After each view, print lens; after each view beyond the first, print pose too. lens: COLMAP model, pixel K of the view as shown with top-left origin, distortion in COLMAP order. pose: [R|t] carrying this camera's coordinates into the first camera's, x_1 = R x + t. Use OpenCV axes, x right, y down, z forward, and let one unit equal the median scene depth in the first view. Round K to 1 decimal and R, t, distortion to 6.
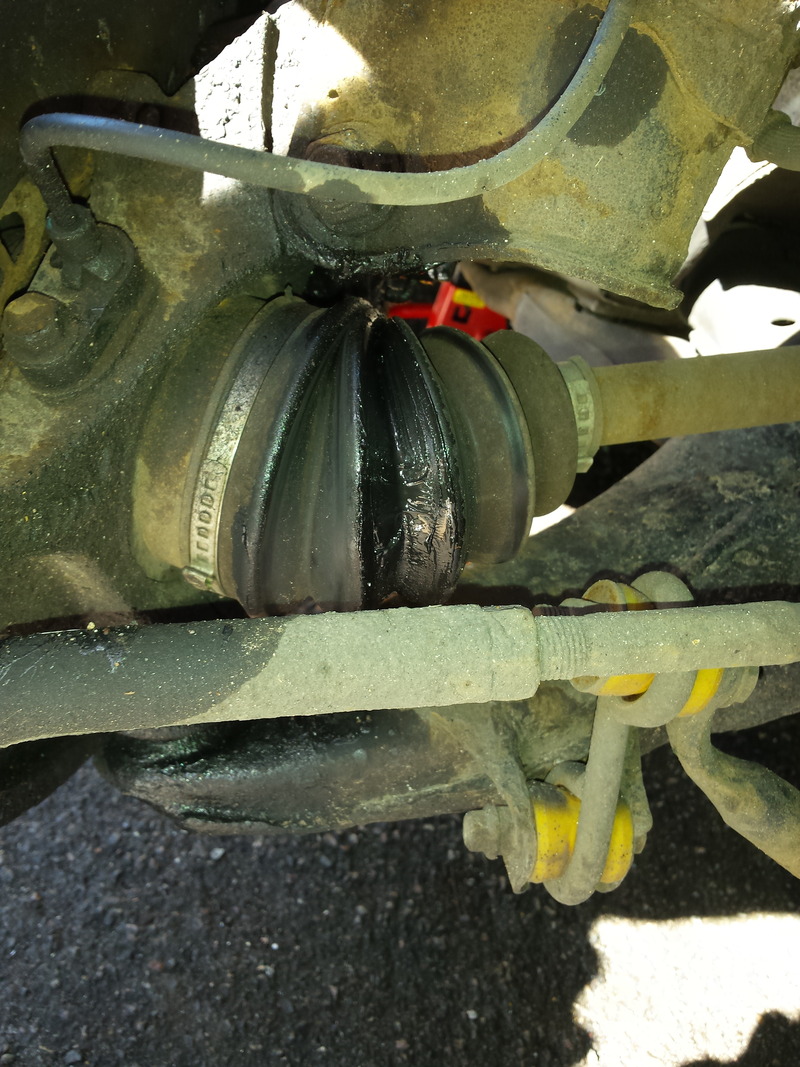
lens RADIAL K [[974.5, 0, 387.4], [0, 974.5, 544.9], [0, 0, 1]] dist [0.095364, -0.234764]
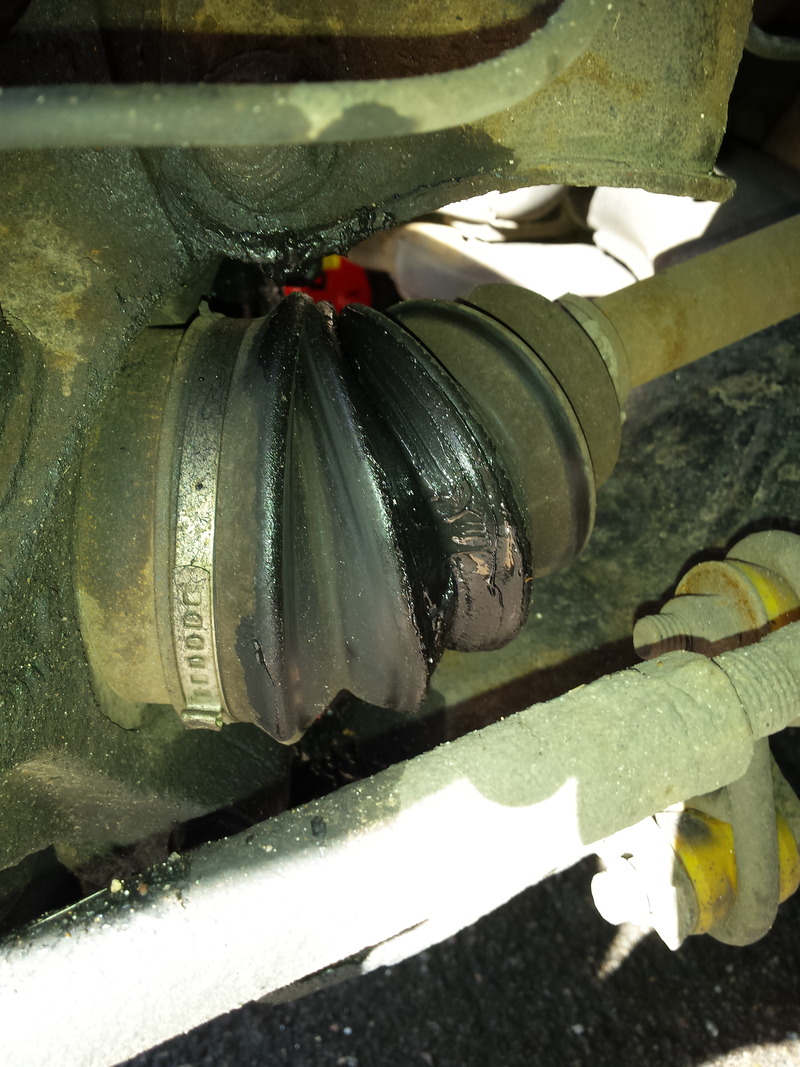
lens RADIAL K [[974.5, 0, 387.4], [0, 974.5, 544.9], [0, 0, 1]] dist [0.095364, -0.234764]
pose [[0.952681, -0.283702, 0.109139, -0.109239], [0.279466, 0.958711, 0.052644, -0.095481], [-0.119568, -0.019652, 0.992631, 0.266970]]
